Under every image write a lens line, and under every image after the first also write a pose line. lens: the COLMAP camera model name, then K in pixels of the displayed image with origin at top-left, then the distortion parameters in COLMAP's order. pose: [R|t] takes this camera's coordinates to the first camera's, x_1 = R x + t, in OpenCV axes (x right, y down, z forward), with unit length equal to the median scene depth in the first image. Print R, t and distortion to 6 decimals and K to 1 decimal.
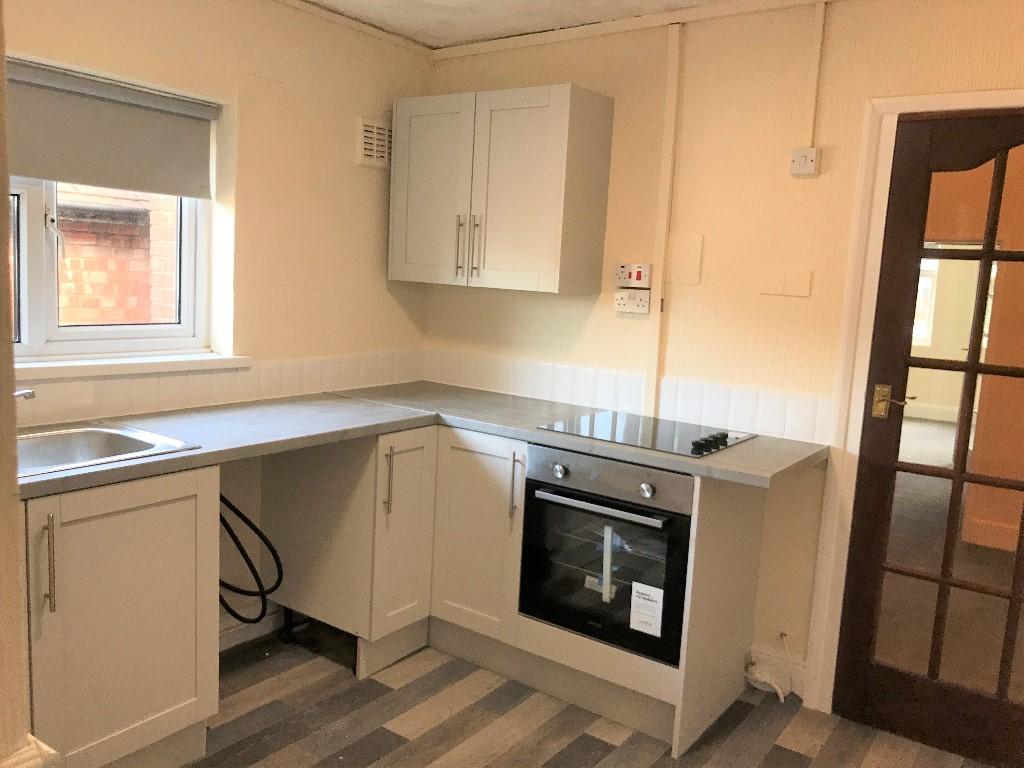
lens RADIAL K [[850.1, 0, 508.9], [0, 850.1, 389.6], [0, 0, 1]] dist [-0.000339, -0.005664]
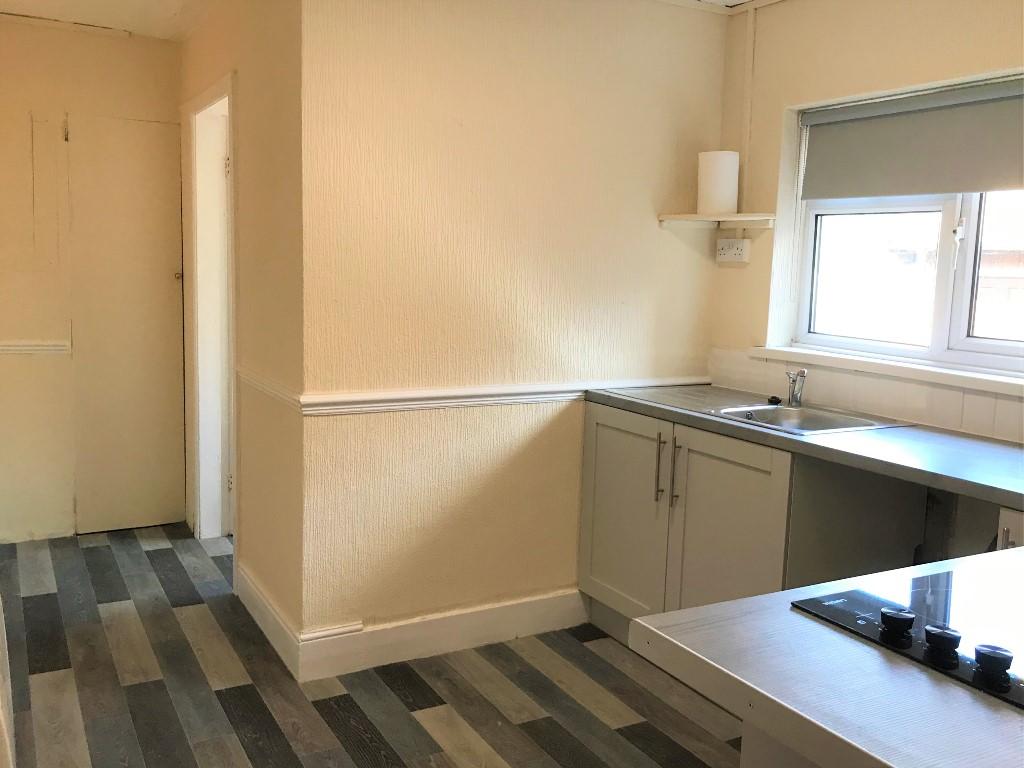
lens RADIAL K [[850.1, 0, 508.9], [0, 850.1, 389.6], [0, 0, 1]] dist [-0.000339, -0.005664]
pose [[-0.401242, 0.068716, -0.913391, 0.669441], [-0.186481, 0.970169, 0.154907, -0.074071], [0.896788, 0.232485, -0.376459, 0.987781]]
